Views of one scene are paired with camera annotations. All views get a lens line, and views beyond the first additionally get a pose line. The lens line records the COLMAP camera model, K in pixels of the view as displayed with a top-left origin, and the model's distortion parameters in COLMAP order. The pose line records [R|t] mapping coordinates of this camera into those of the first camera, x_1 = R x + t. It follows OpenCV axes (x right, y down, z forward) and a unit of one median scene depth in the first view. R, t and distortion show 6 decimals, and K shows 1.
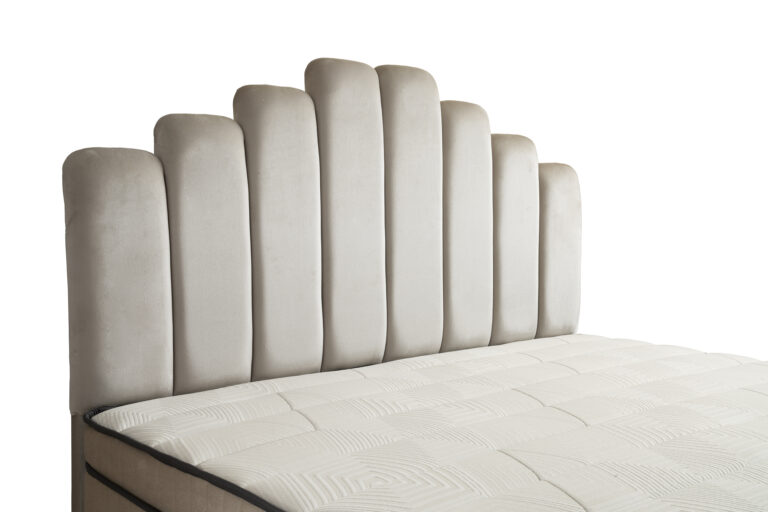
lens RADIAL K [[894.8, 0, 383.4], [0, 894.8, 249.7], [0, 0, 1]] dist [0.095015, 0.000000]
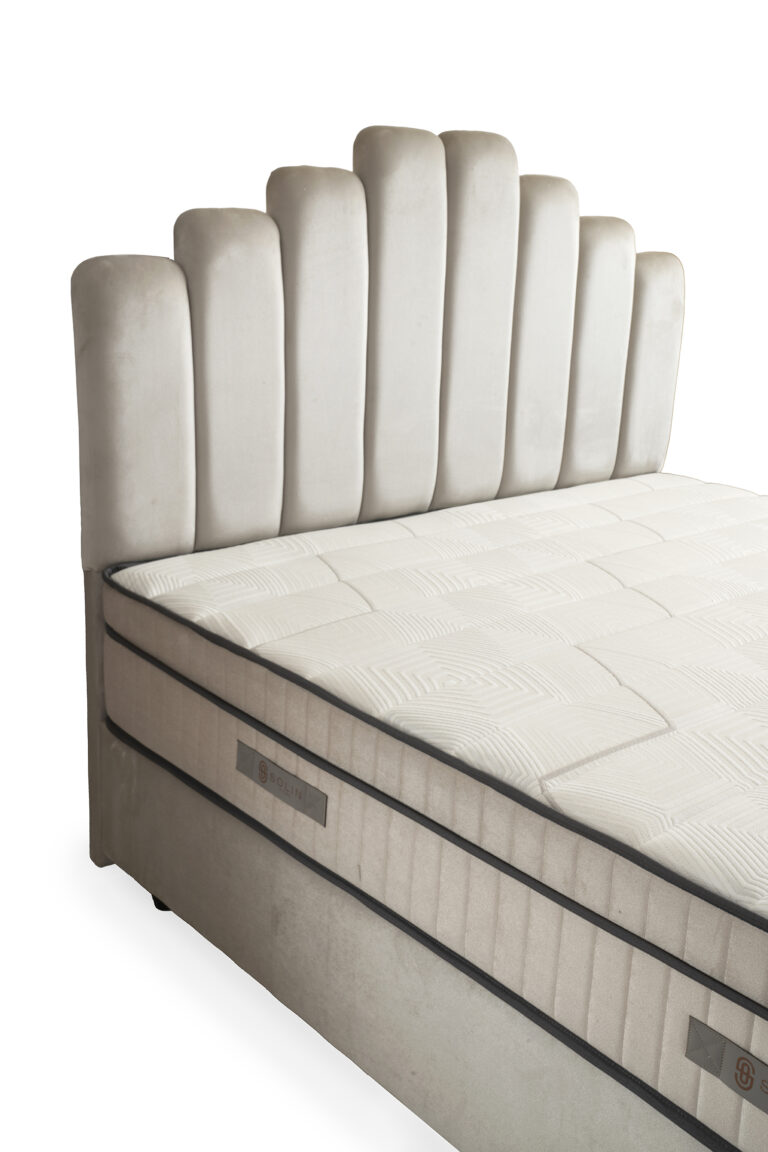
lens RADIAL K [[1286.3, 0, 386.1], [0, 1286.3, 579.1], [0, 0, 1]] dist [0.020885, 0.000000]
pose [[0.998796, 0.044360, 0.020940, -0.075431], [-0.048134, 0.968581, 0.243996, -0.121485], [-0.009459, -0.244710, 0.969550, -0.201871]]
